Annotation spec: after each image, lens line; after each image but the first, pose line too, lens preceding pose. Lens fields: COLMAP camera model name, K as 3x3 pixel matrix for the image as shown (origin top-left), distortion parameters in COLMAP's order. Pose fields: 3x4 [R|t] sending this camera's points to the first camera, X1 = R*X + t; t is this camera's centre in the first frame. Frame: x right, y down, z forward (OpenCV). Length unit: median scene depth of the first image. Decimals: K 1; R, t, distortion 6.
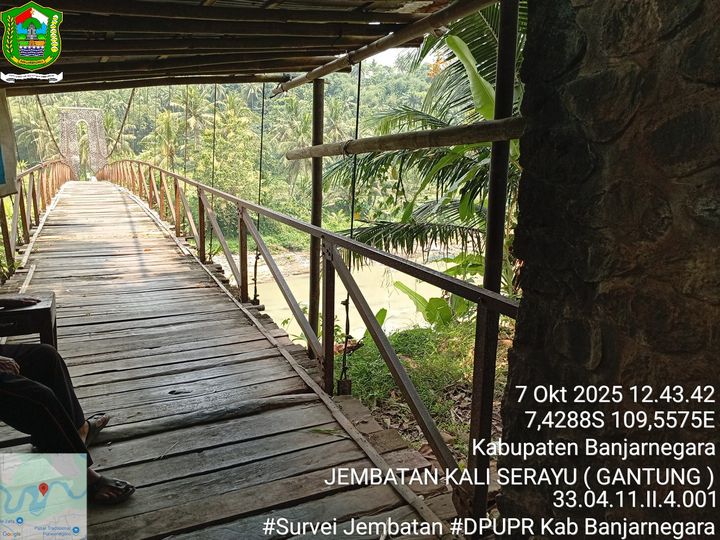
lens RADIAL K [[543.8, 0, 357.5], [0, 543.8, 268.0], [0, 0, 1]] dist [-0.010330, -0.020843]
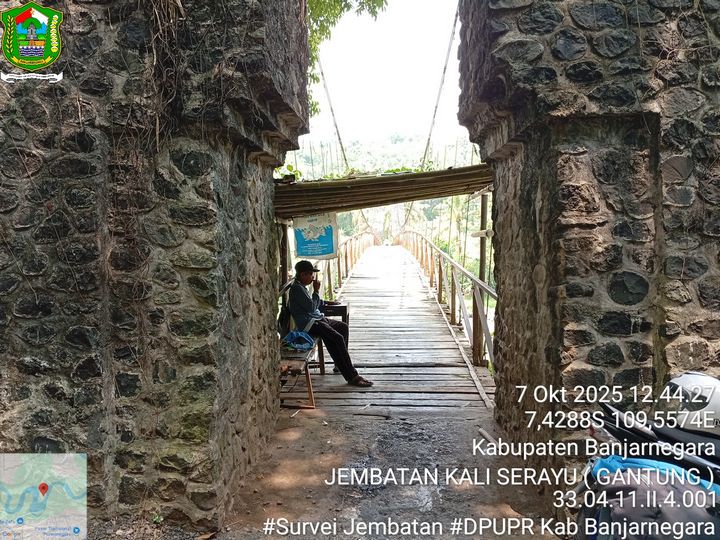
lens RADIAL K [[543.8, 0, 358.1], [0, 543.8, 270.2], [0, 0, 1]] dist [-0.010330, -0.020843]
pose [[0.869685, 0.013831, -0.493413, 0.418826], [-0.068085, 0.993414, -0.092159, 0.087614], [0.488889, 0.113743, 0.864899, -0.680344]]
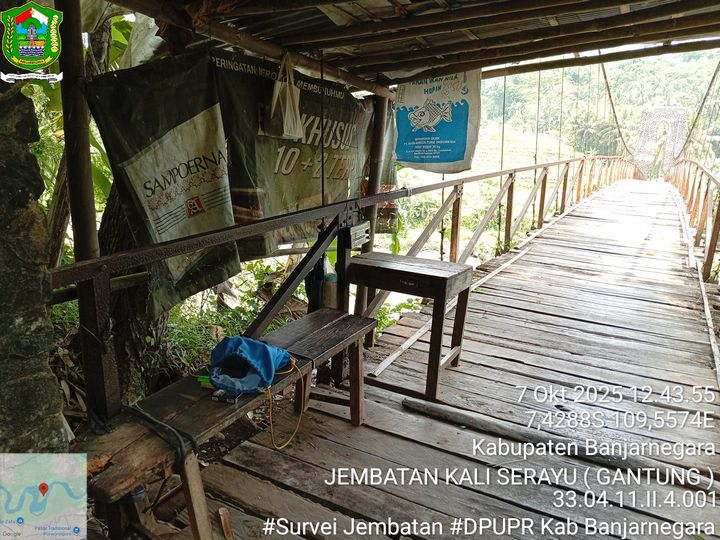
lens RADIAL K [[543.8, 0, 359.5], [0, 543.8, 270.2], [0, 0, 1]] dist [-0.010330, -0.020843]
pose [[0.569800, 0.196893, -0.797848, 0.102637], [-0.195257, 0.975508, 0.101290, -0.008067], [0.798250, 0.098070, 0.594289, 0.163690]]
